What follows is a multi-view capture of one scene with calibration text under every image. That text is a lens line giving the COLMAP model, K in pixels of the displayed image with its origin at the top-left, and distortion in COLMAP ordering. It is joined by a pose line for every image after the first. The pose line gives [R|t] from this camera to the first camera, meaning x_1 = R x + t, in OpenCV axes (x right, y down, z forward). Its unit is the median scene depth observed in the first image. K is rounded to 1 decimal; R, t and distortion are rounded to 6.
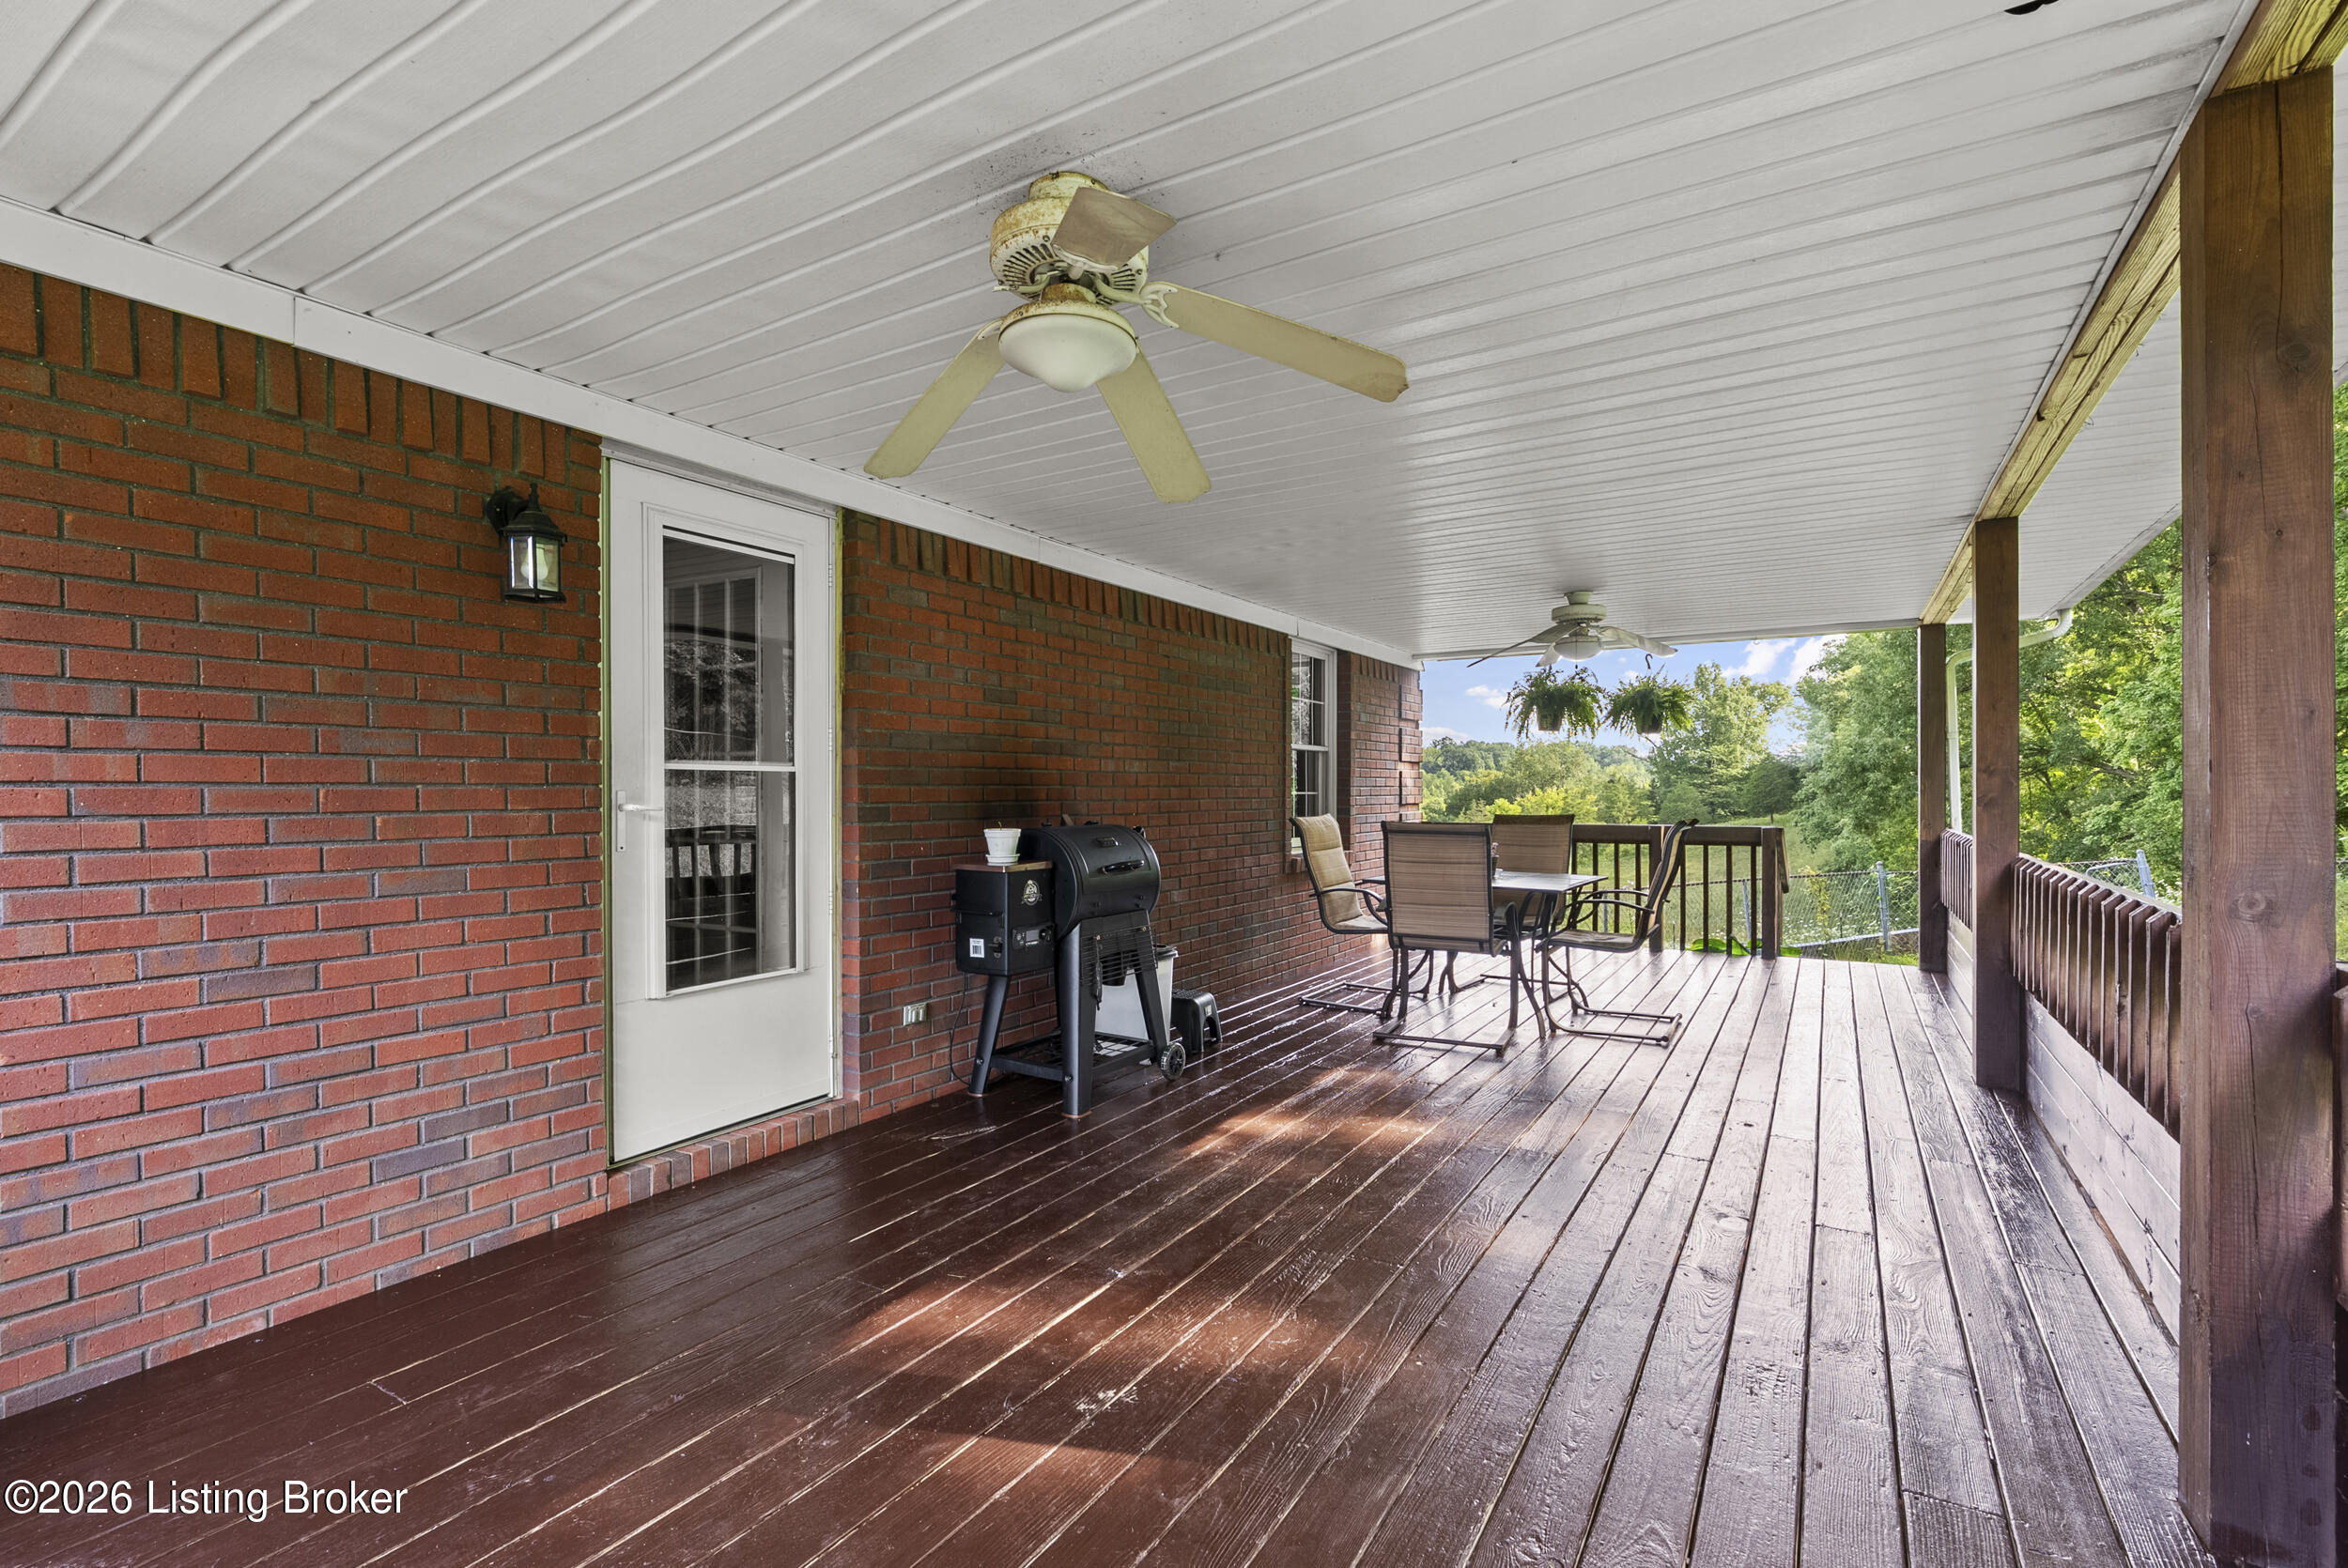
lens RADIAL K [[1075.2, 0, 1170.2], [0, 1075.2, 800.0], [0, 0, 1]] dist [0.000324, -0.000140]
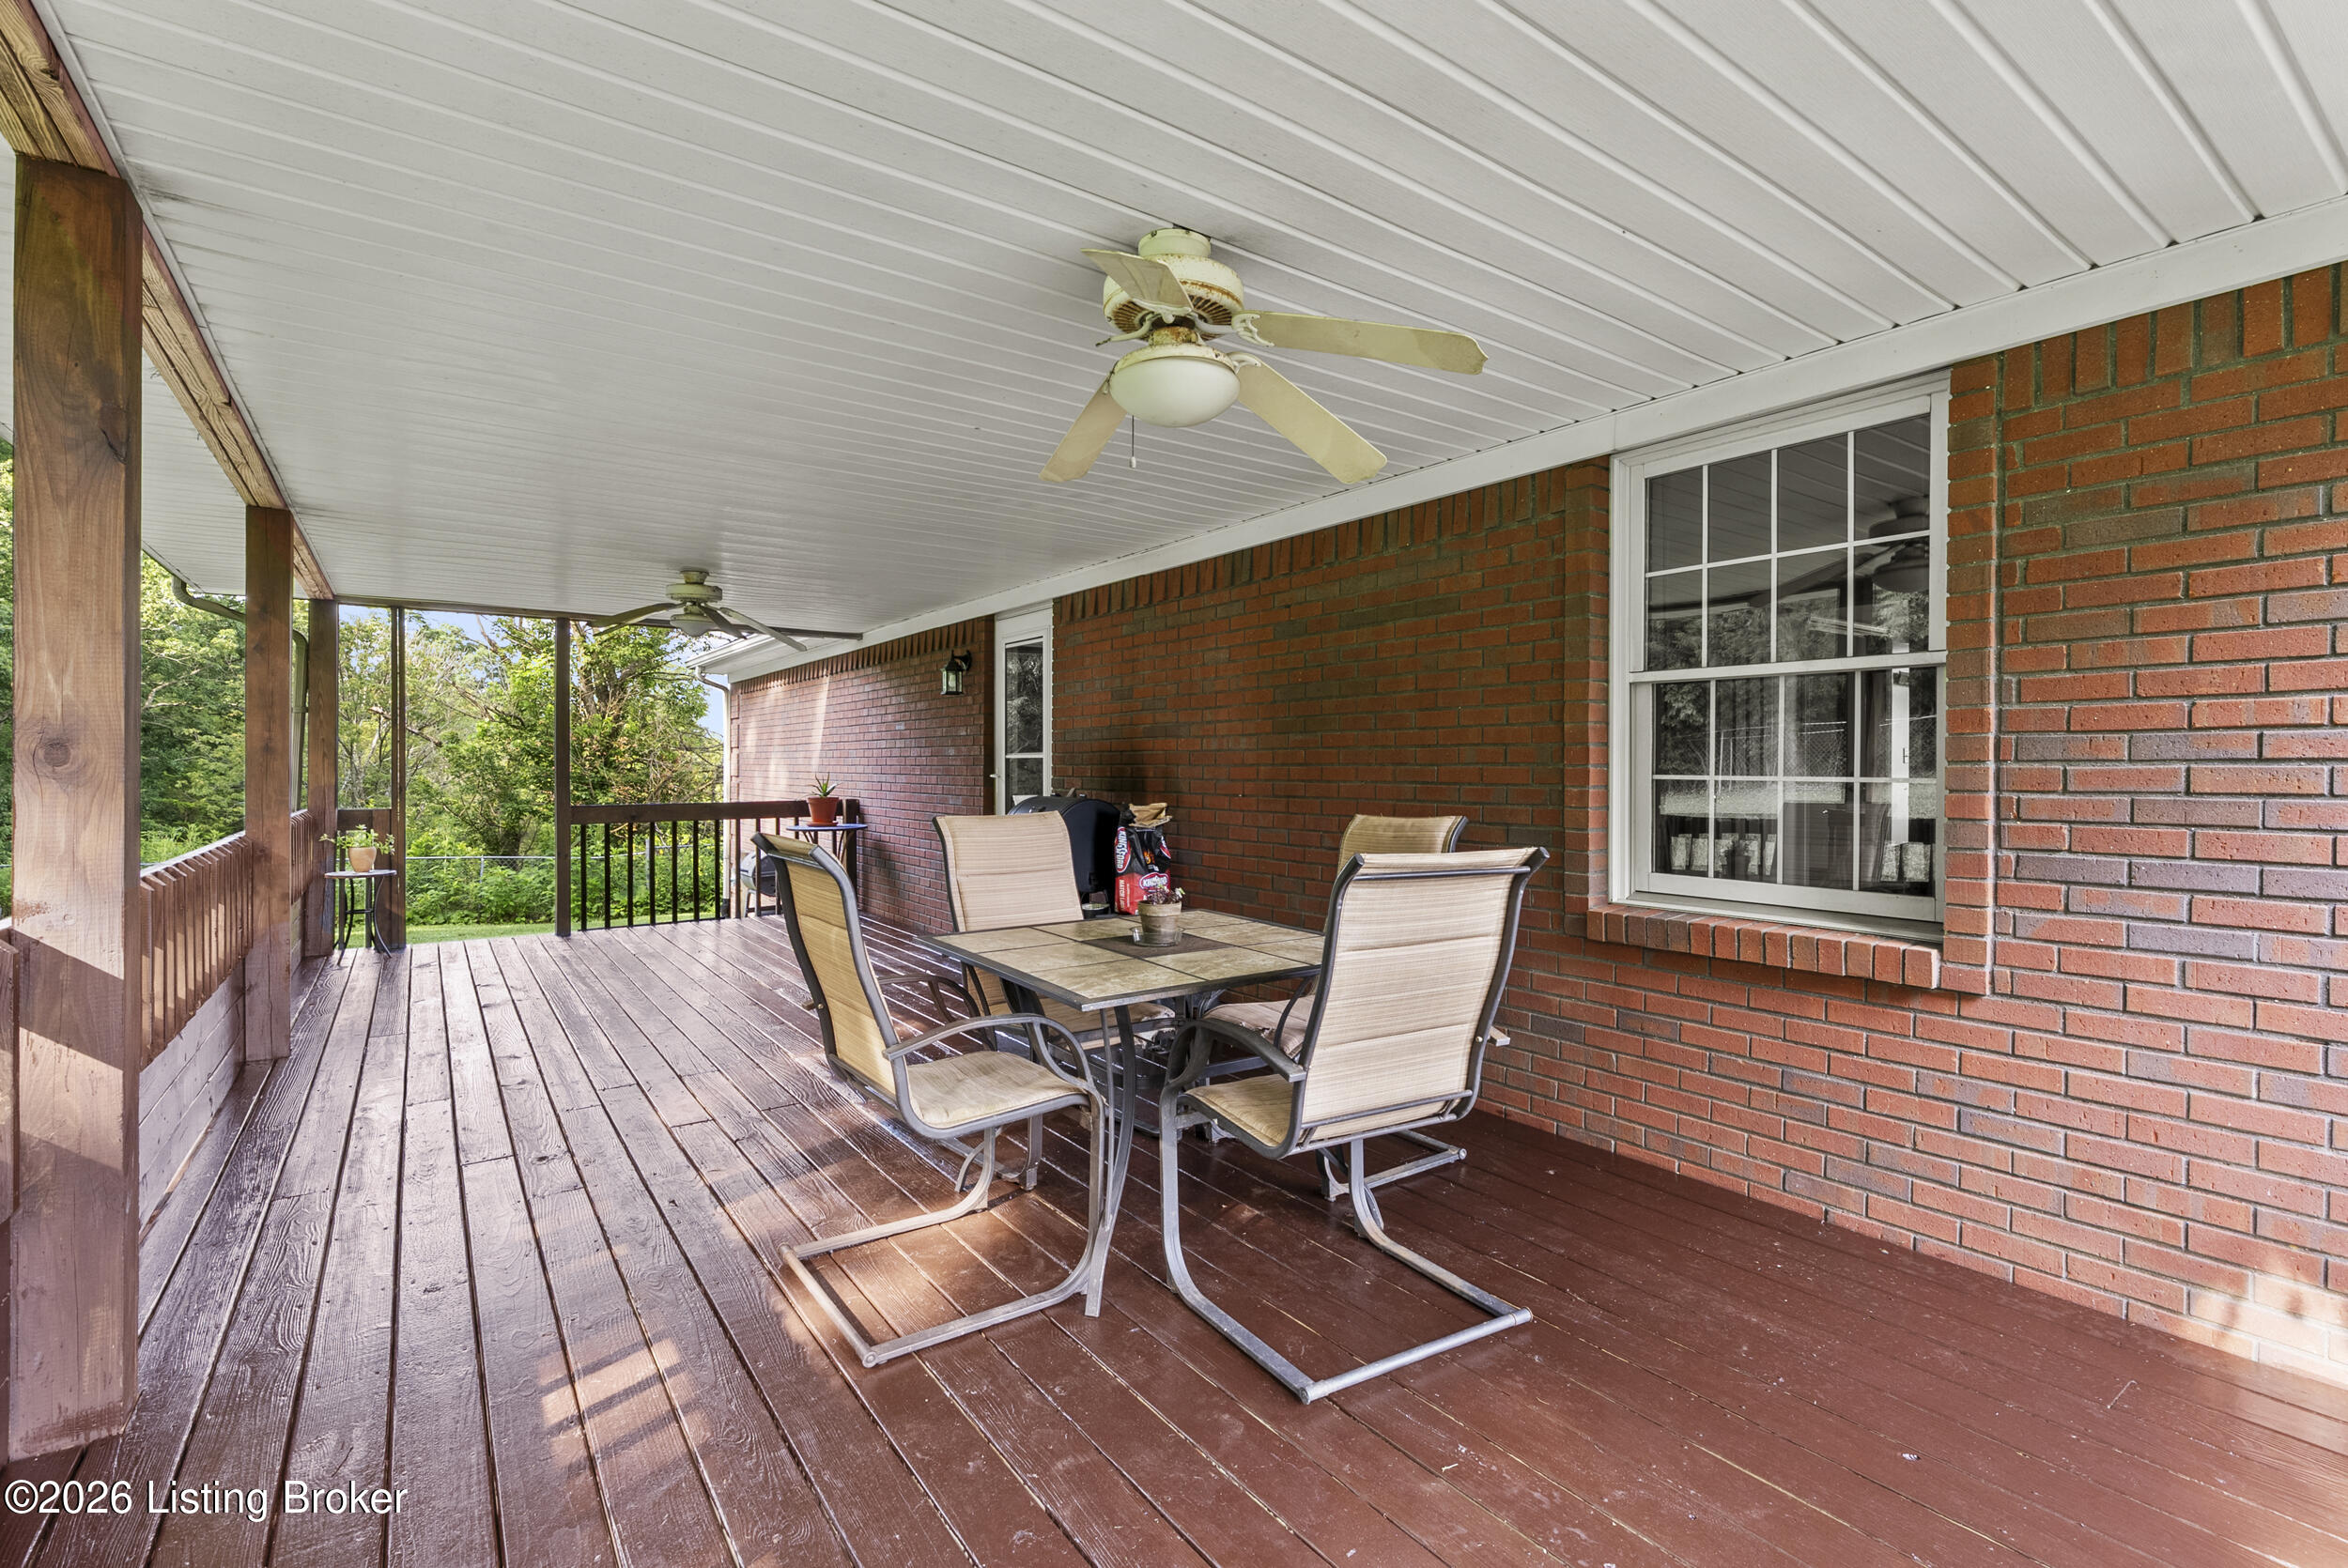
lens RADIAL K [[1075.2, 0, 1187.7], [0, 1075.2, 772.4], [0, 0, 1]] dist [0.000324, -0.000140]
pose [[-0.383989, 0.006363, -0.923316, 0.819134], [-0.008086, 0.999915, 0.010253, -0.015656], [0.923302, 0.011403, -0.383904, 1.303050]]
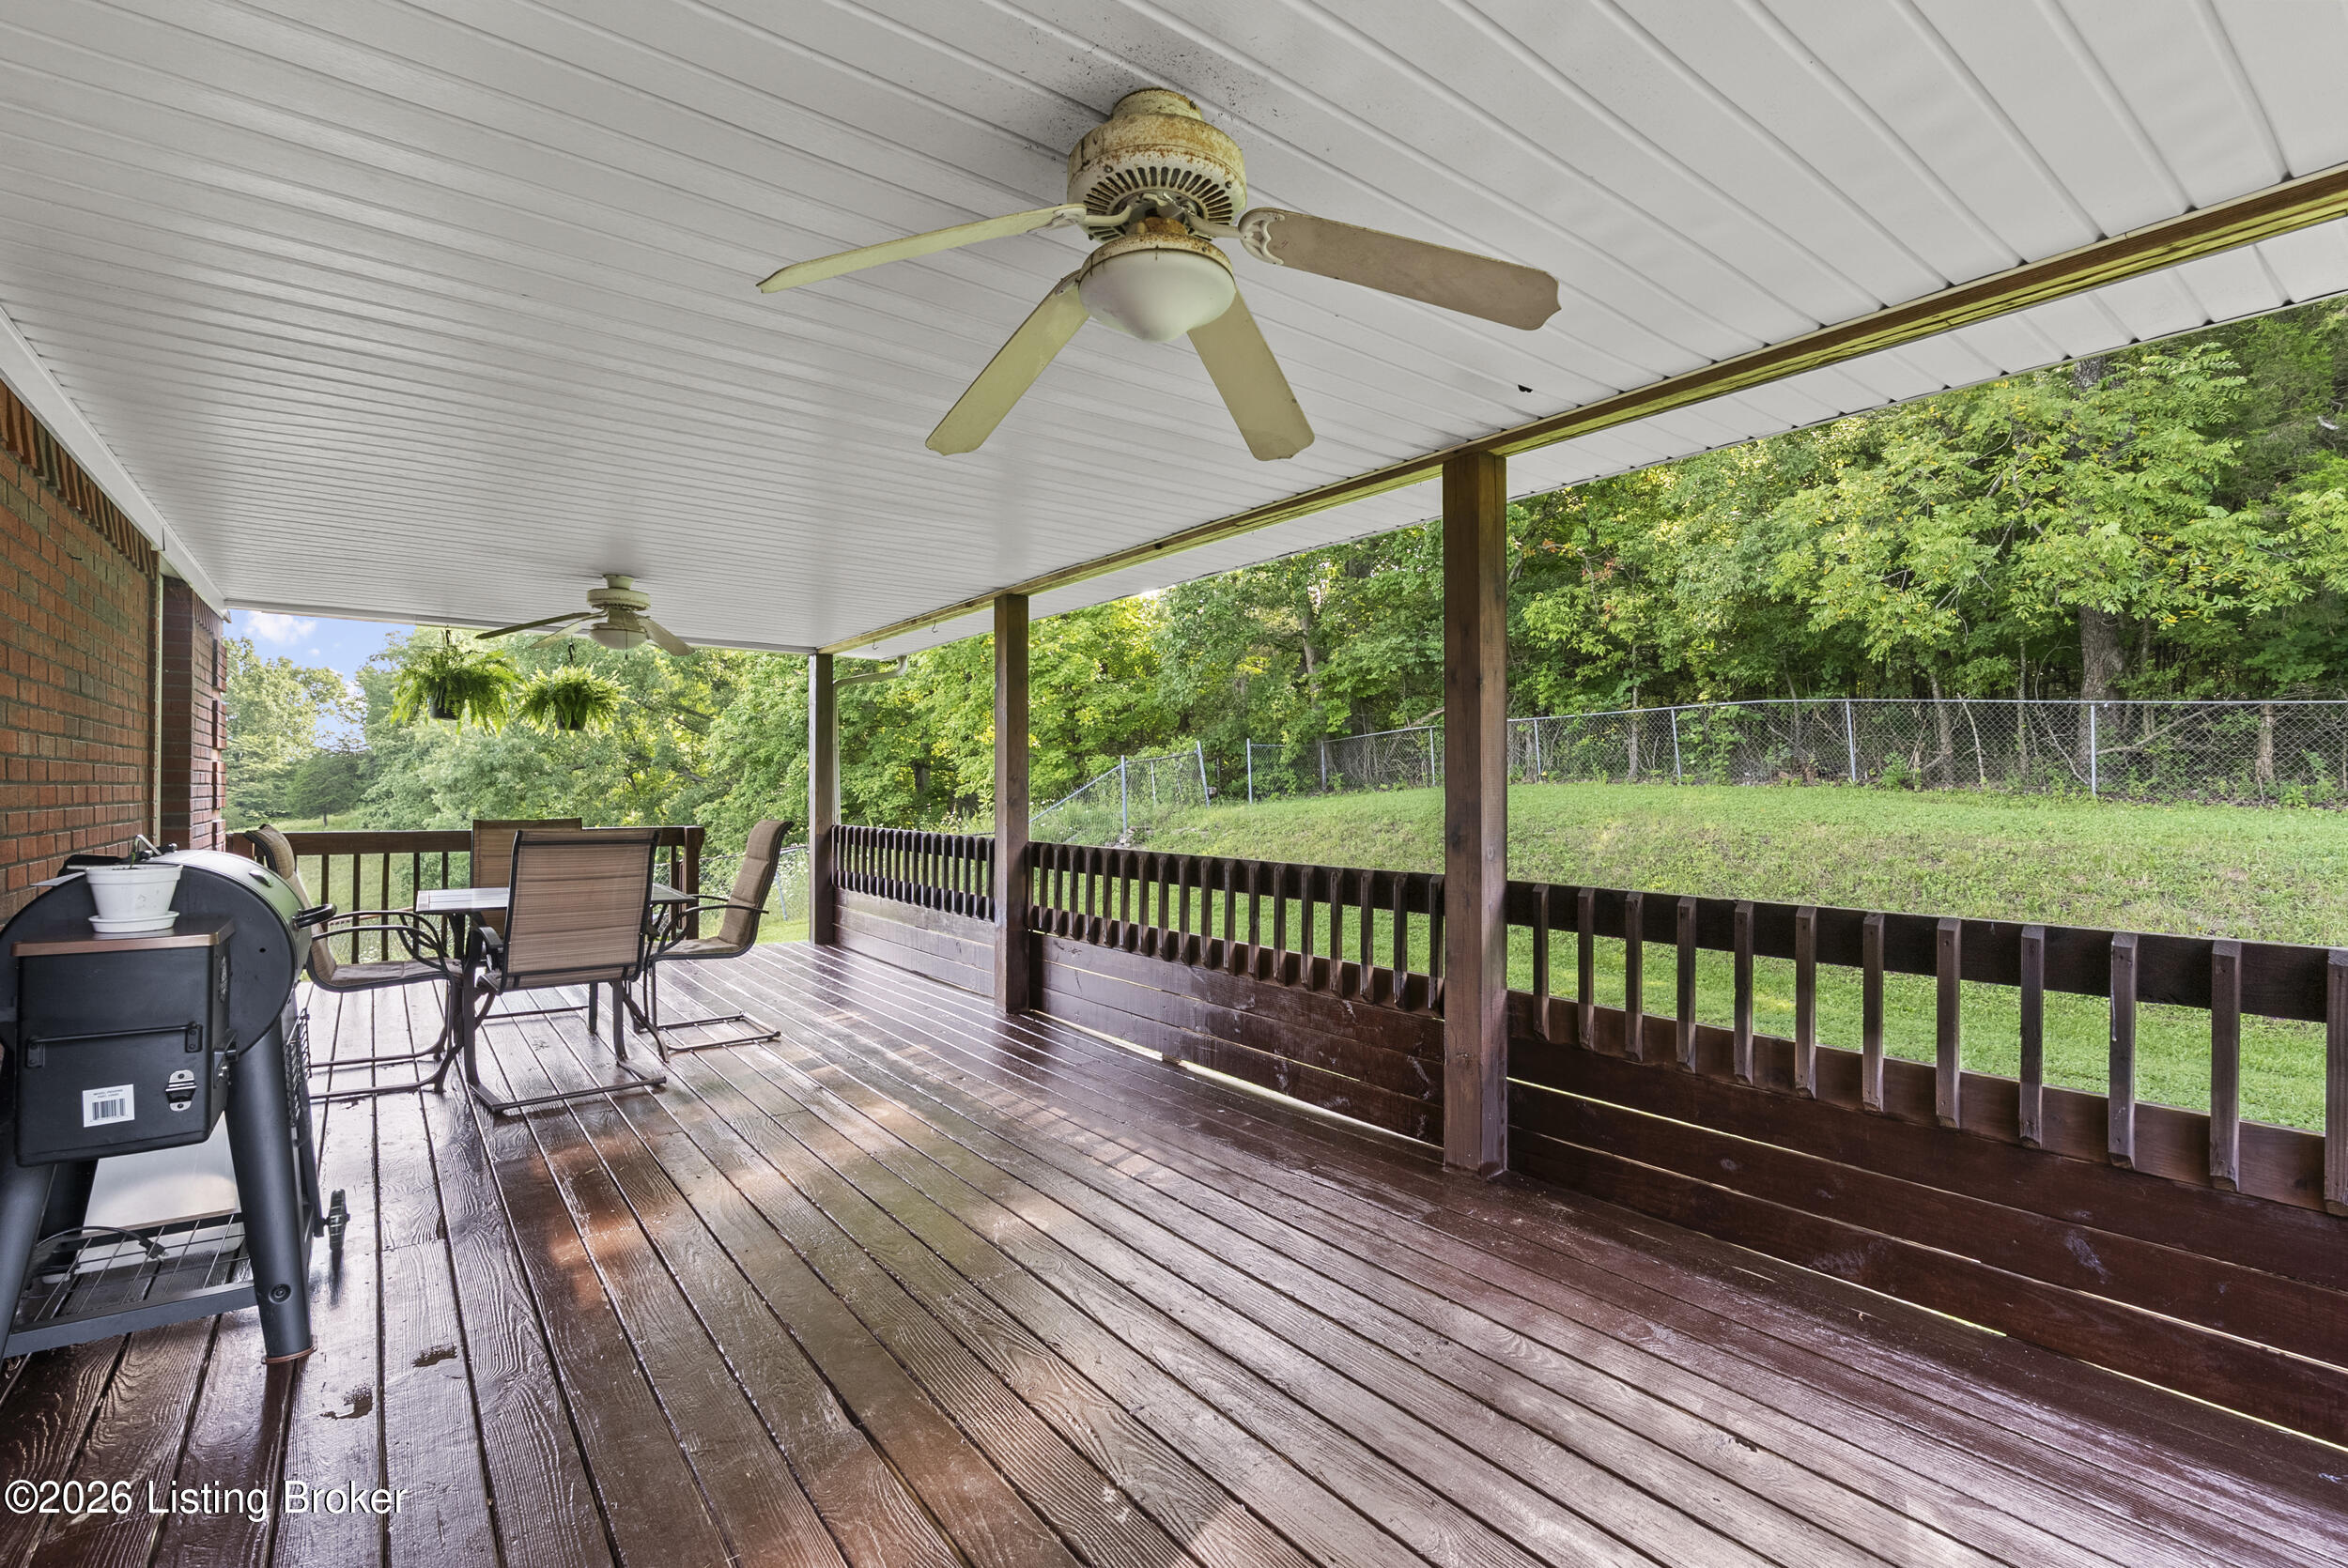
lens RADIAL K [[1075.2, 0, 1170.8], [0, 1075.2, 782.8], [0, 0, 1]] dist [0.000324, -0.000140]
pose [[0.357611, 0.010974, 0.933806, -0.358144], [0.002981, 0.999912, -0.012893, -0.003970], [-0.933866, 0.007395, 0.357547, 0.267974]]
